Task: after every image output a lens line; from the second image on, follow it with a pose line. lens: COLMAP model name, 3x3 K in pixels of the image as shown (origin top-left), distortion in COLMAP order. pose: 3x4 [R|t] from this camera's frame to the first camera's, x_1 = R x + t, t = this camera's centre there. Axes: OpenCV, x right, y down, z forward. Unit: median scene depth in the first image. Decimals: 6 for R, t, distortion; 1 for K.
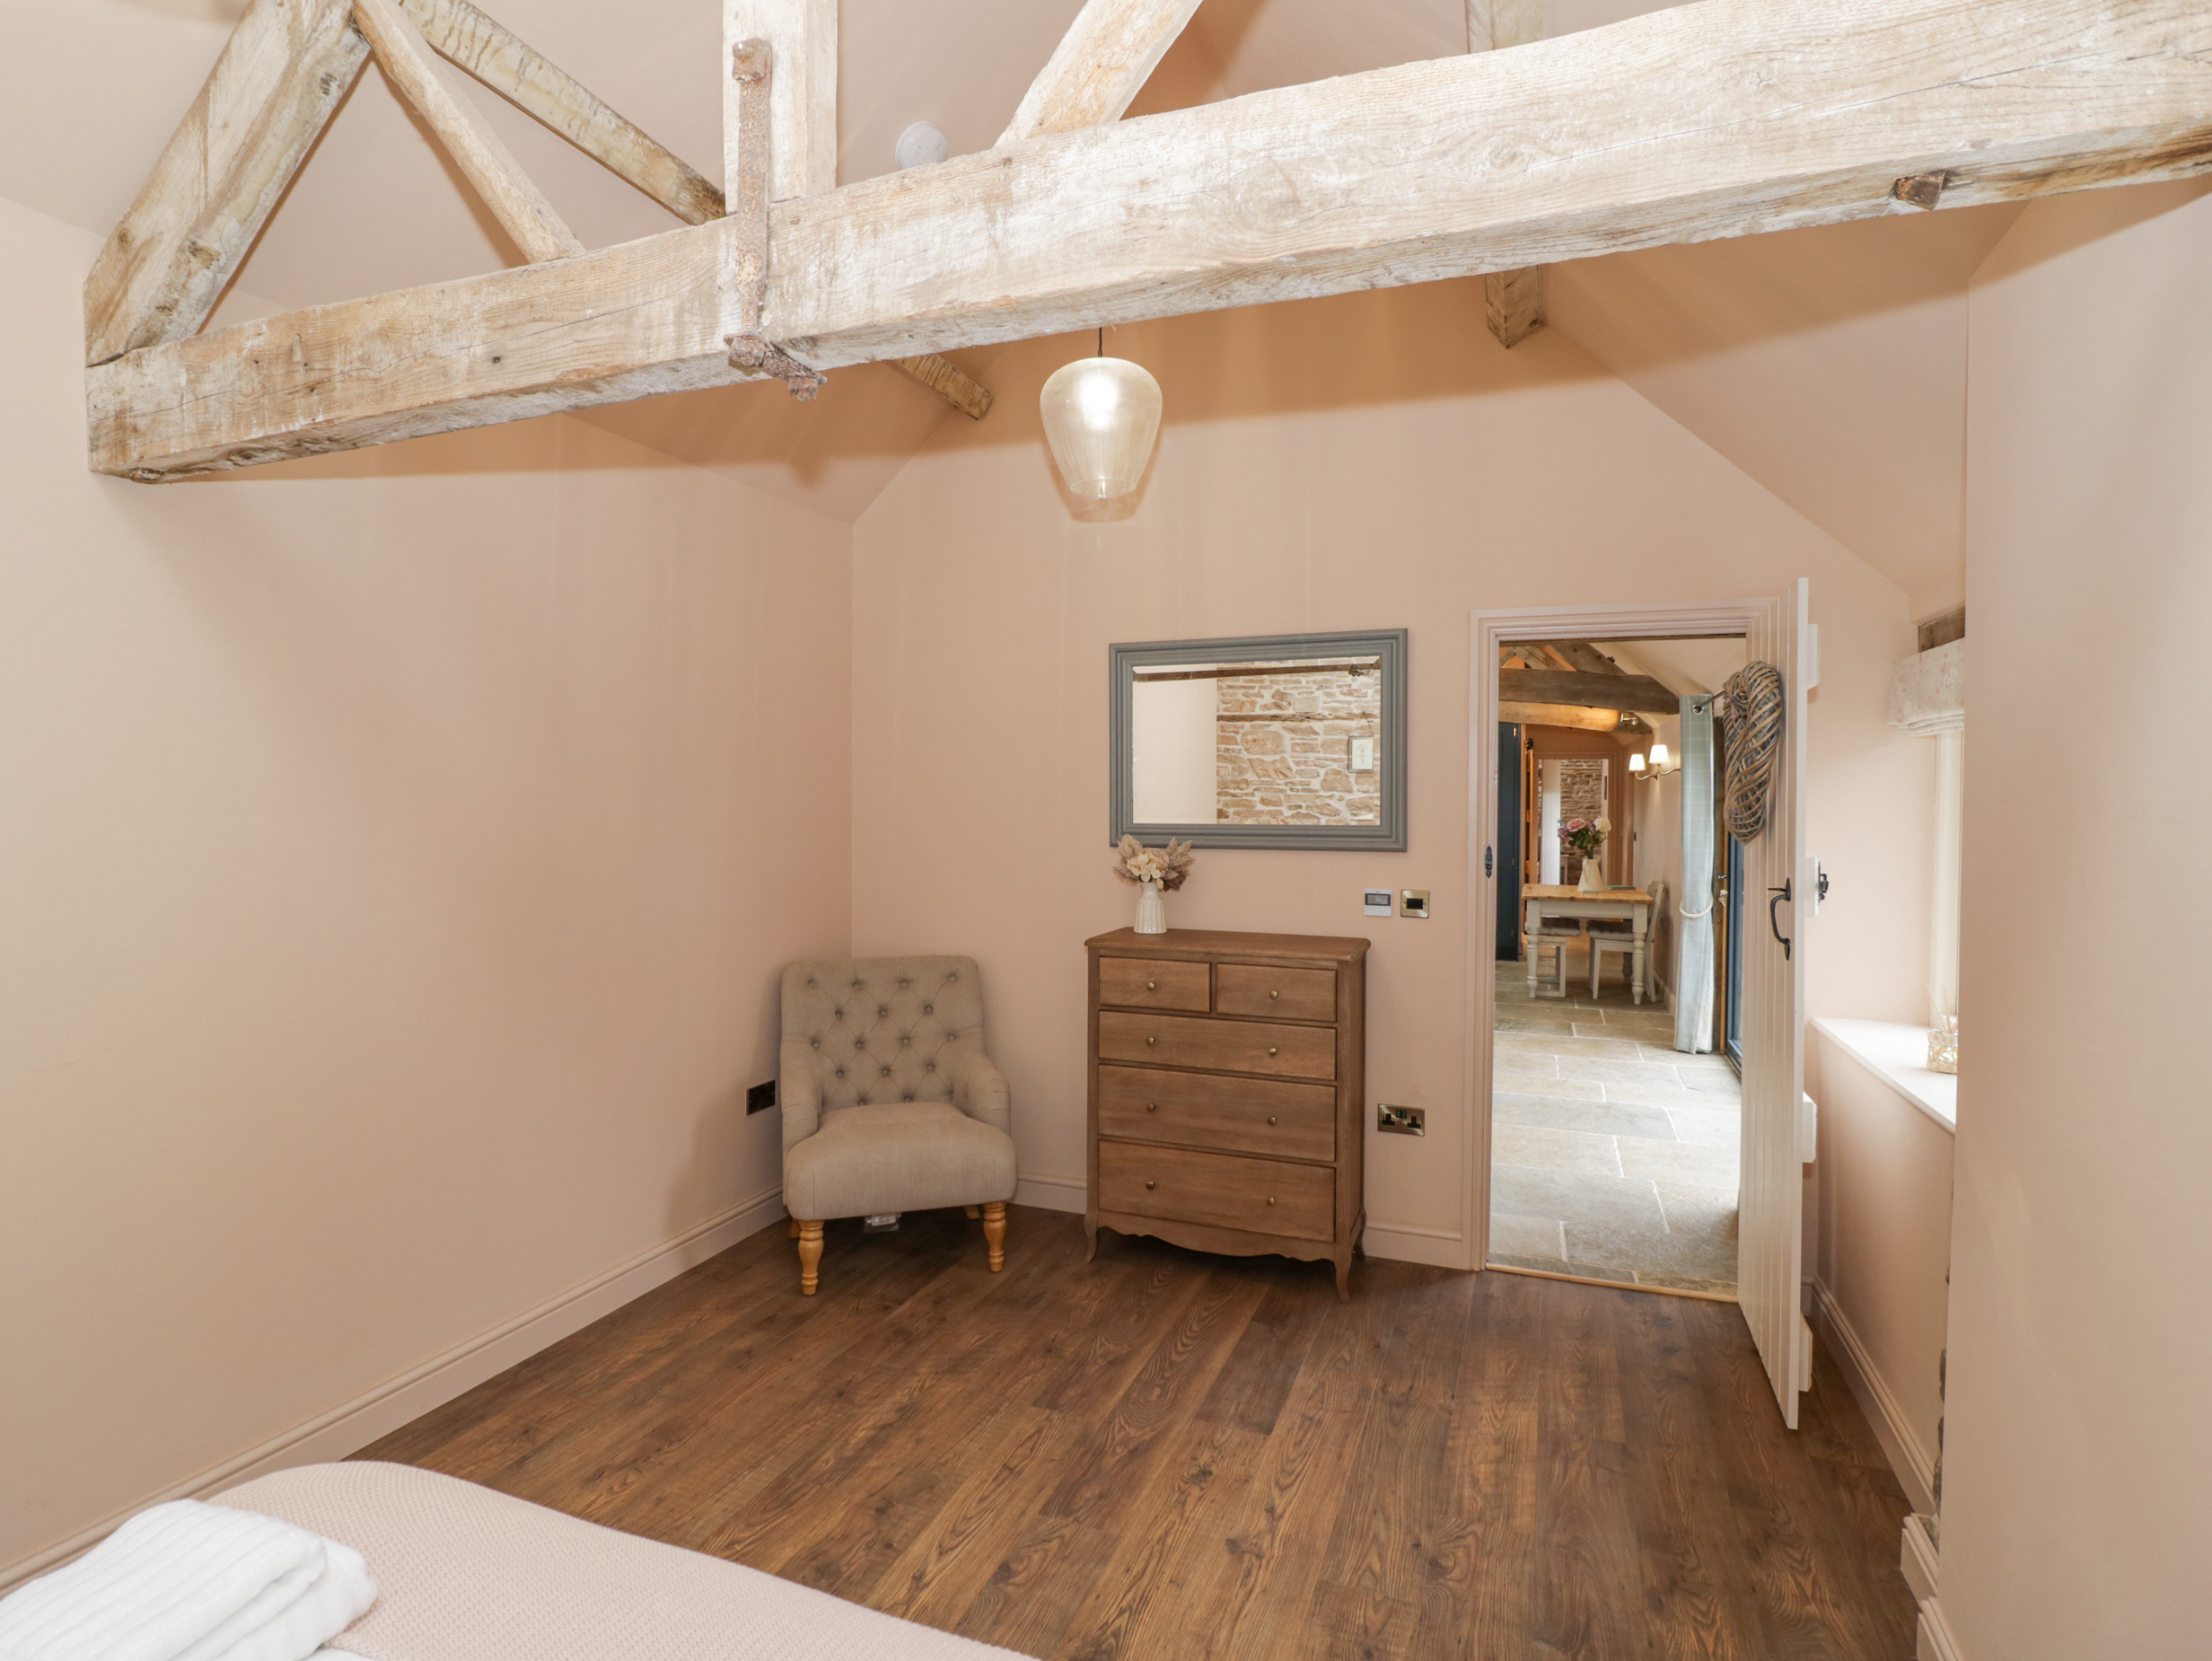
lens RADIAL K [[1153.7, 0, 1103.7], [0, 1153.7, 821.2], [0, 0, 1]] dist [-0.002063, -0.012334]
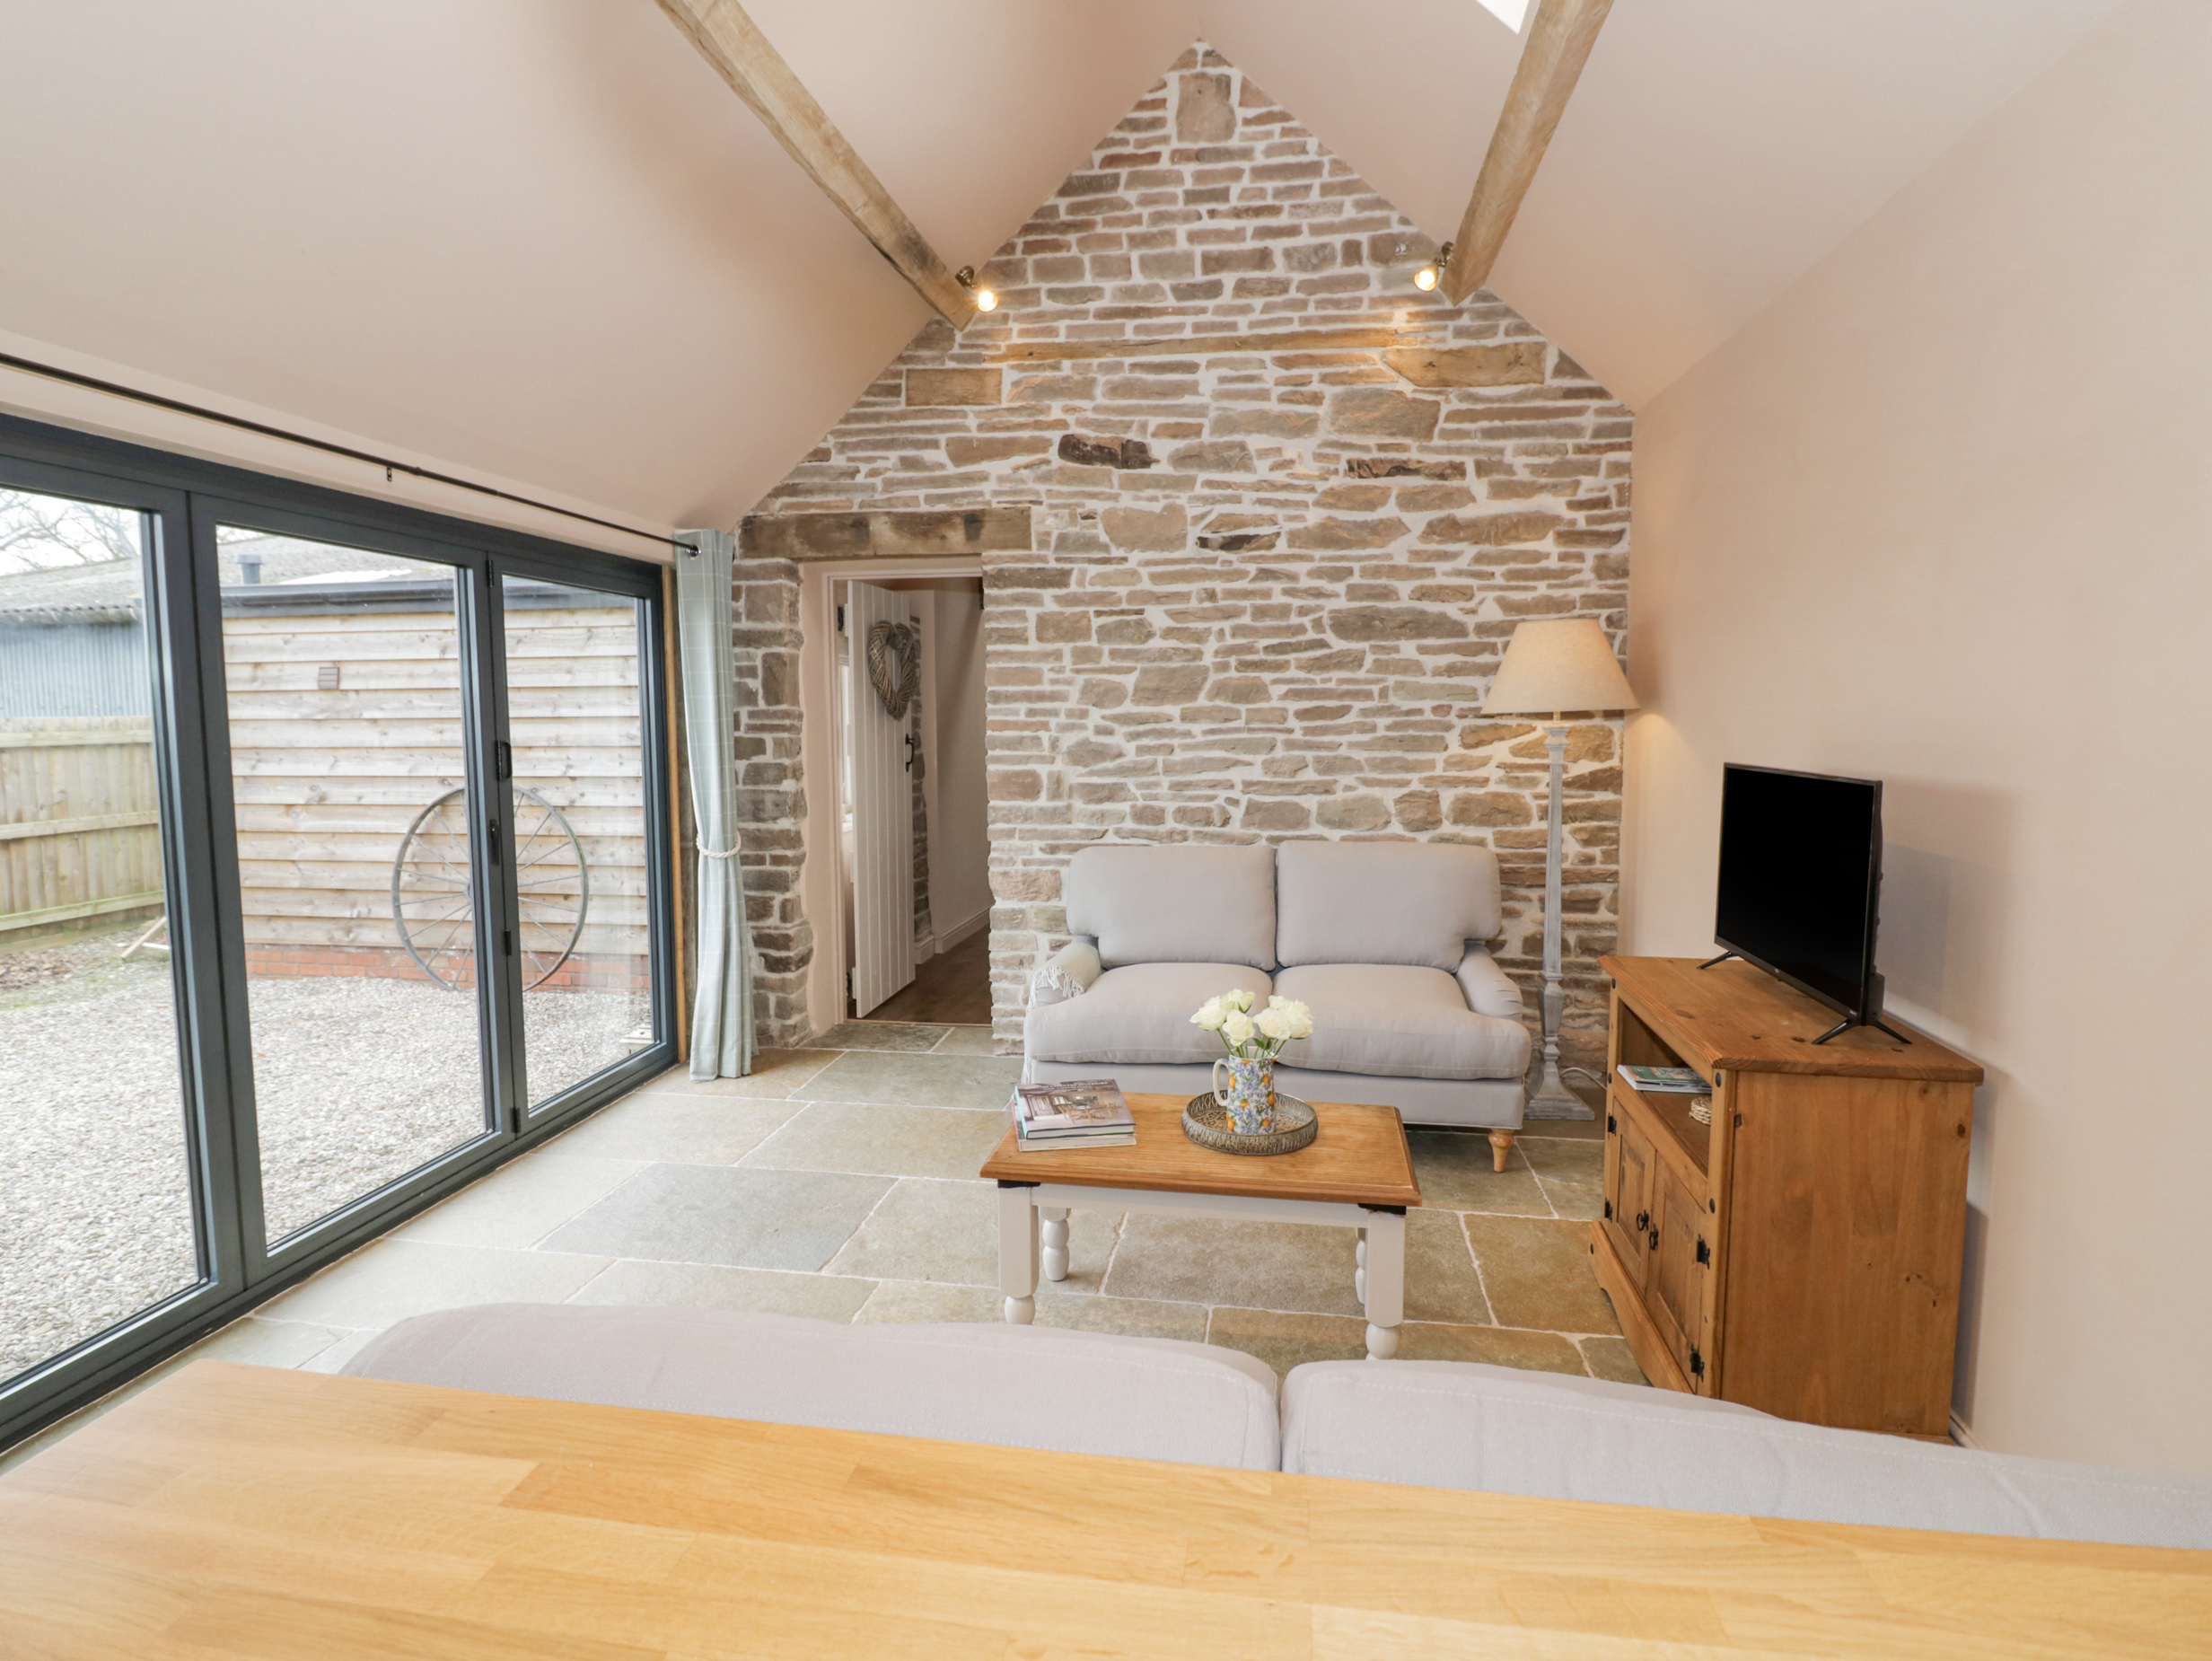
lens RADIAL K [[1153.7, 0, 1101.8], [0, 1153.7, 812.0], [0, 0, 1]] dist [-0.002063, -0.012334]
pose [[-0.980328, 0.015814, -0.196740, 0.360022], [-0.004347, 0.994814, 0.101620, -0.015293], [0.197326, 0.100476, -0.975175, 1.721705]]
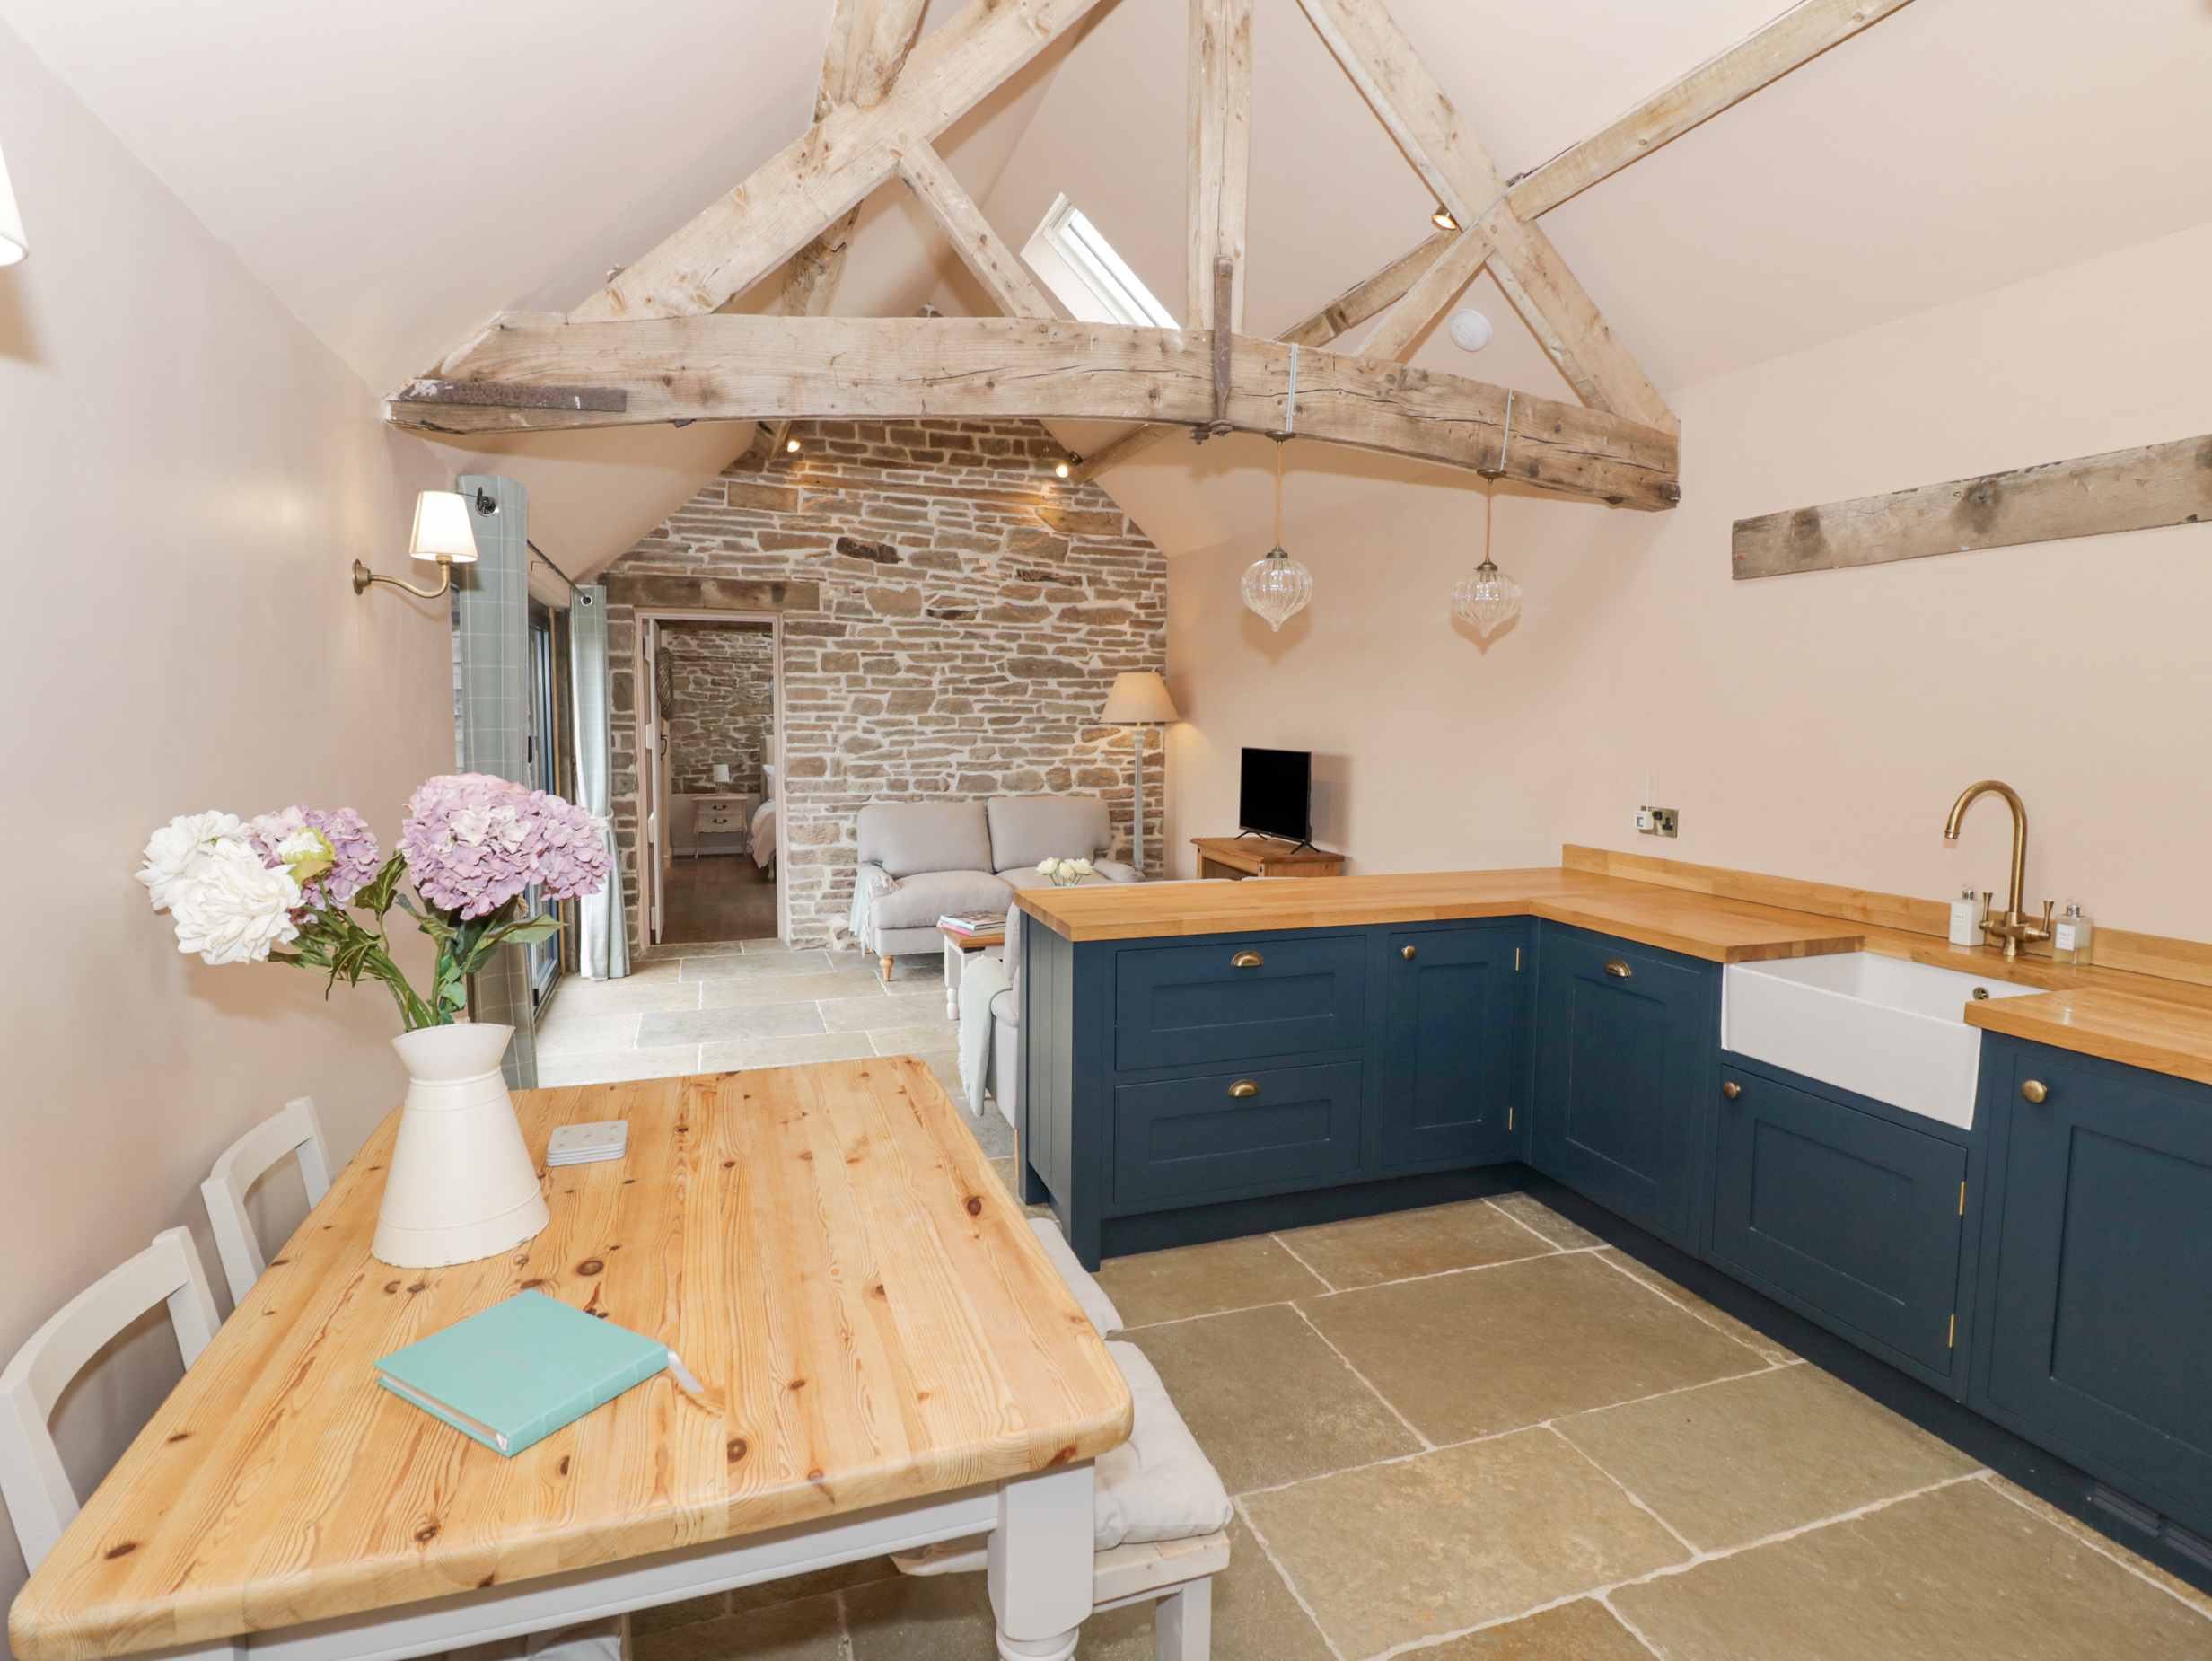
lens RADIAL K [[1153.7, 0, 1109.4], [0, 1153.7, 811.9], [0, 0, 1]] dist [-0.002063, -0.012334]
pose [[-0.766616, 0.042556, -0.640694, 0.845238], [-0.024737, 0.995103, 0.095696, -0.029419], [0.641629, 0.089211, -0.761810, 2.083496]]
